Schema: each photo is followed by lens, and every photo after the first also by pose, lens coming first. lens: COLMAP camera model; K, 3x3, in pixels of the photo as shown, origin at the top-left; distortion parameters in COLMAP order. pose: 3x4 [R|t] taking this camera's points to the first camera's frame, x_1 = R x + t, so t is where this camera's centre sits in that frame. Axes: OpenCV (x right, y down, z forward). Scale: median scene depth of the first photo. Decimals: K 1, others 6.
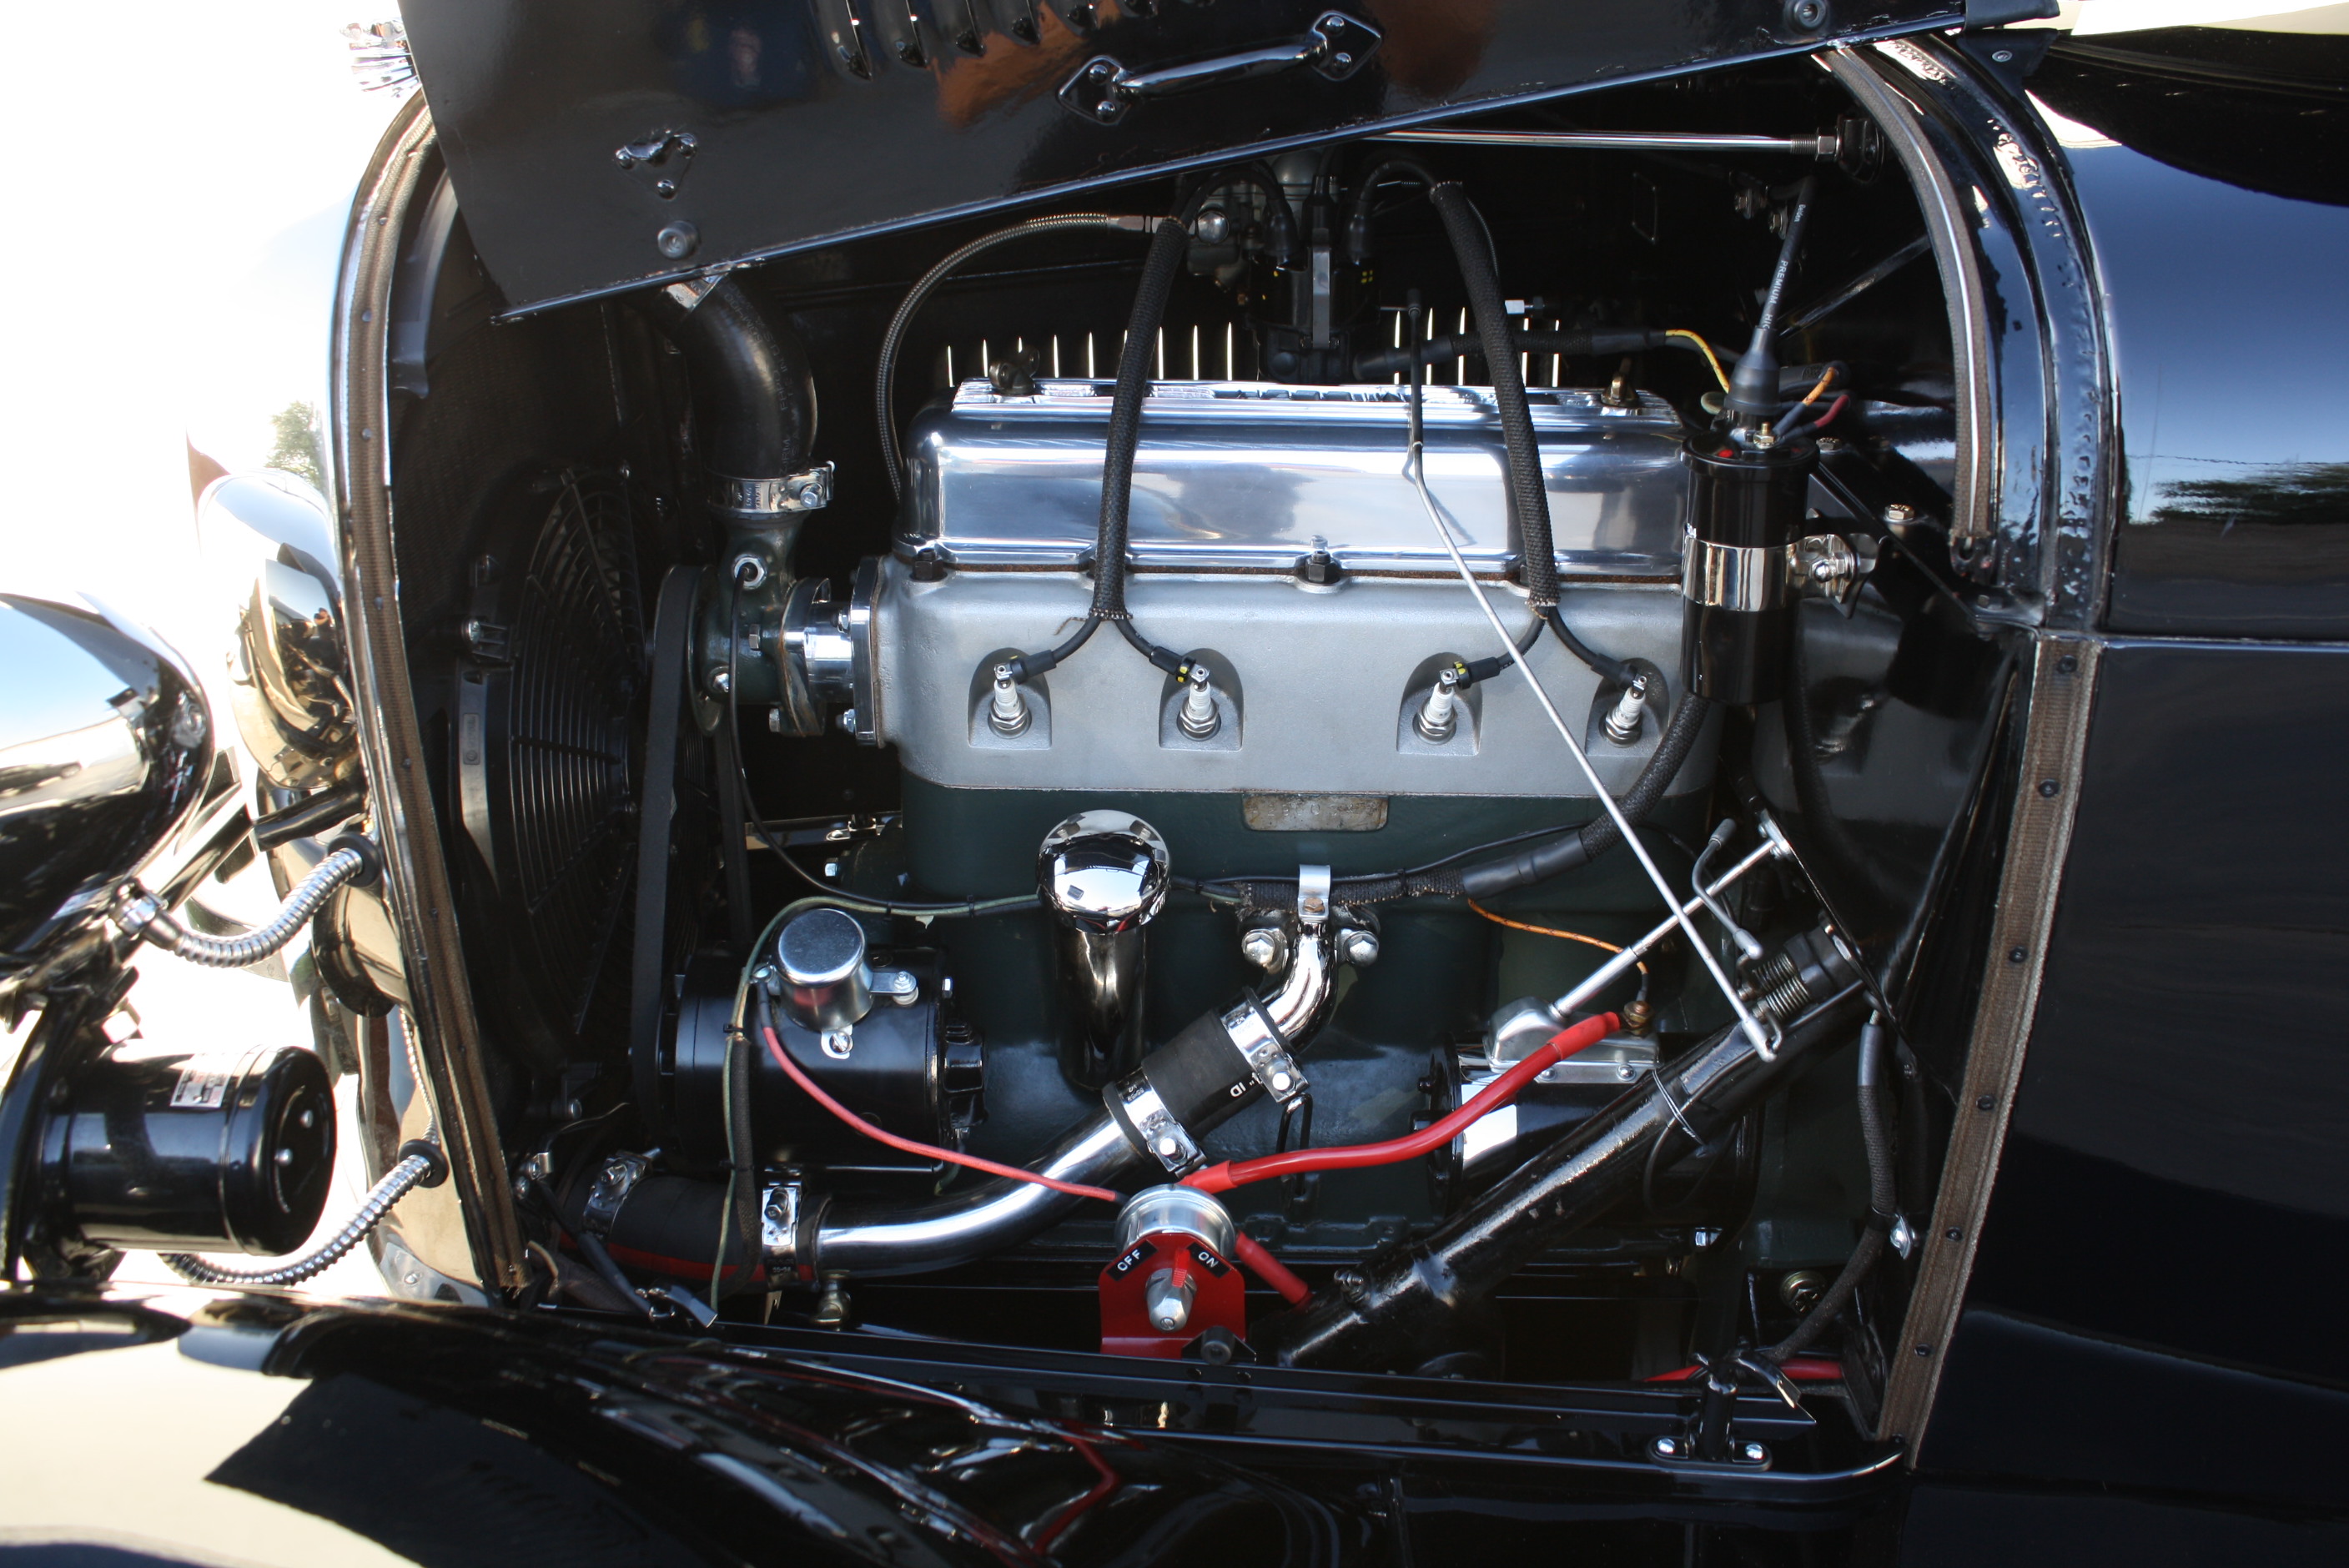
lens RADIAL K [[1824.2, 0, 1175.2], [0, 1824.2, 793.0], [0, 0, 1]] dist [-0.157306, 0.097451]
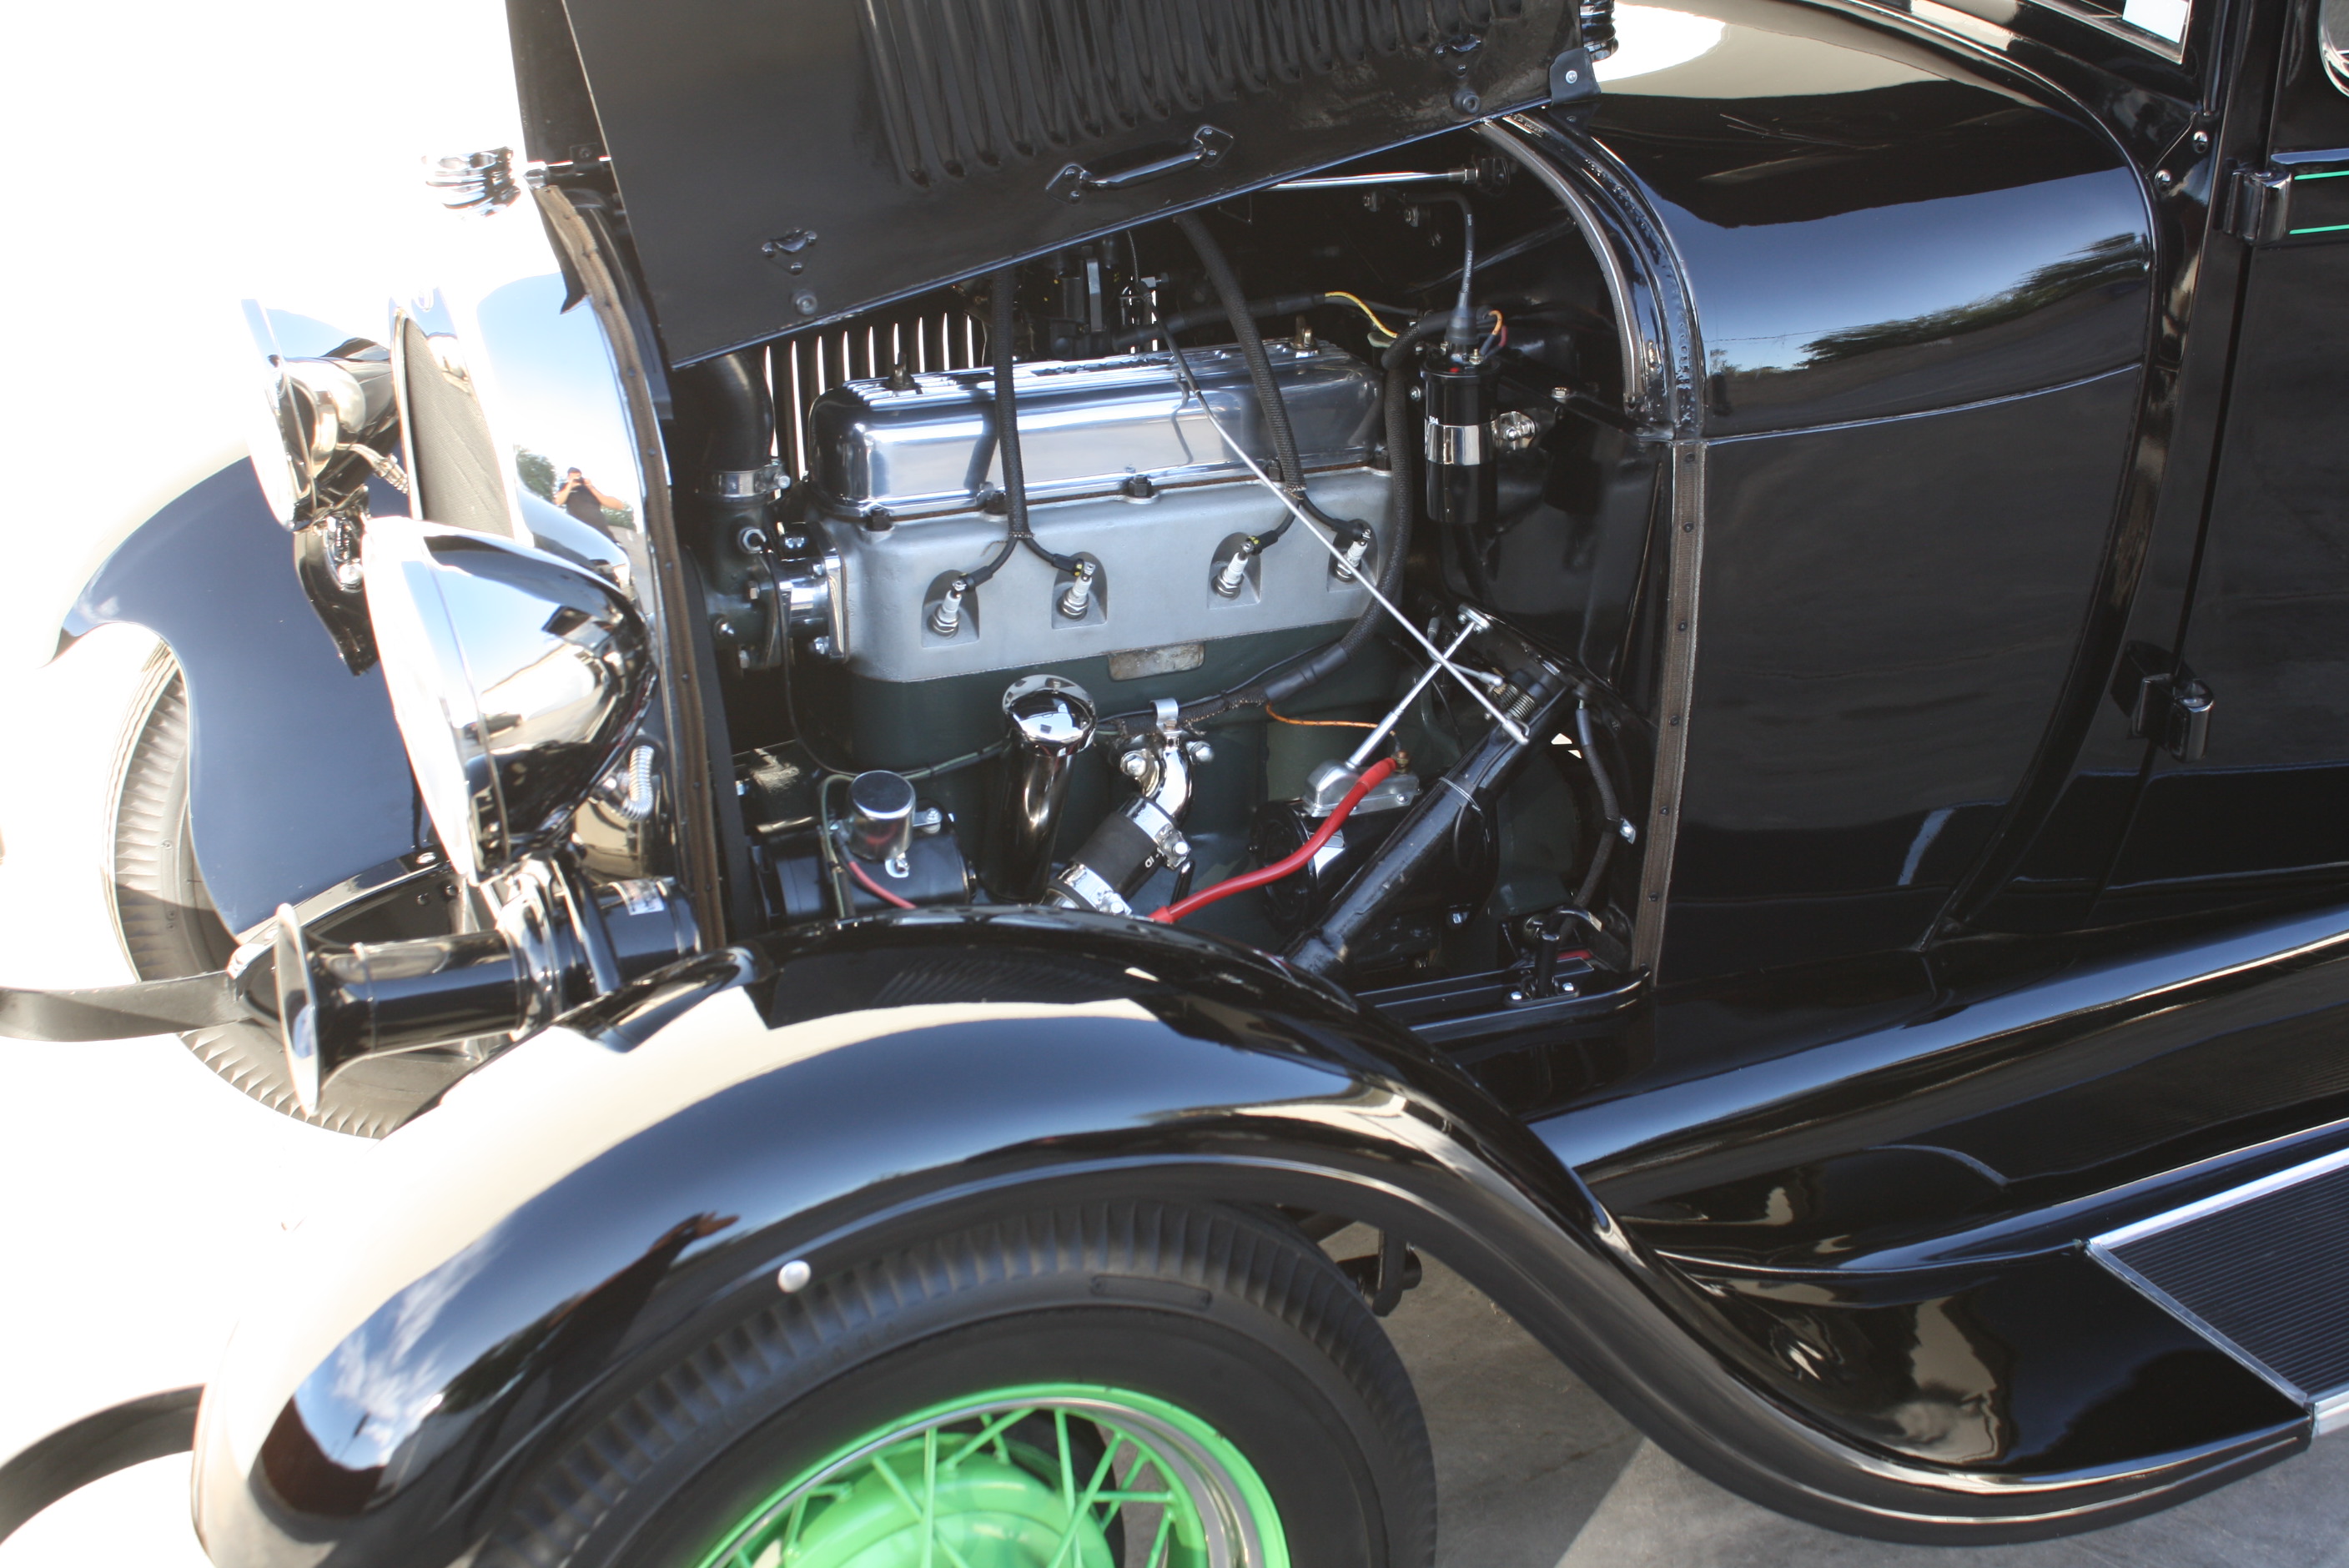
lens RADIAL K [[2008.6, 0, 1176.1], [0, 2008.6, 737.8], [0, 0, 1]] dist [-0.140355, 0.115085]
pose [[0.931301, -0.166421, 0.324010, -0.443661], [0.175440, 0.984489, 0.001396, 0.073221], [-0.319217, 0.055544, 0.946053, -0.484481]]
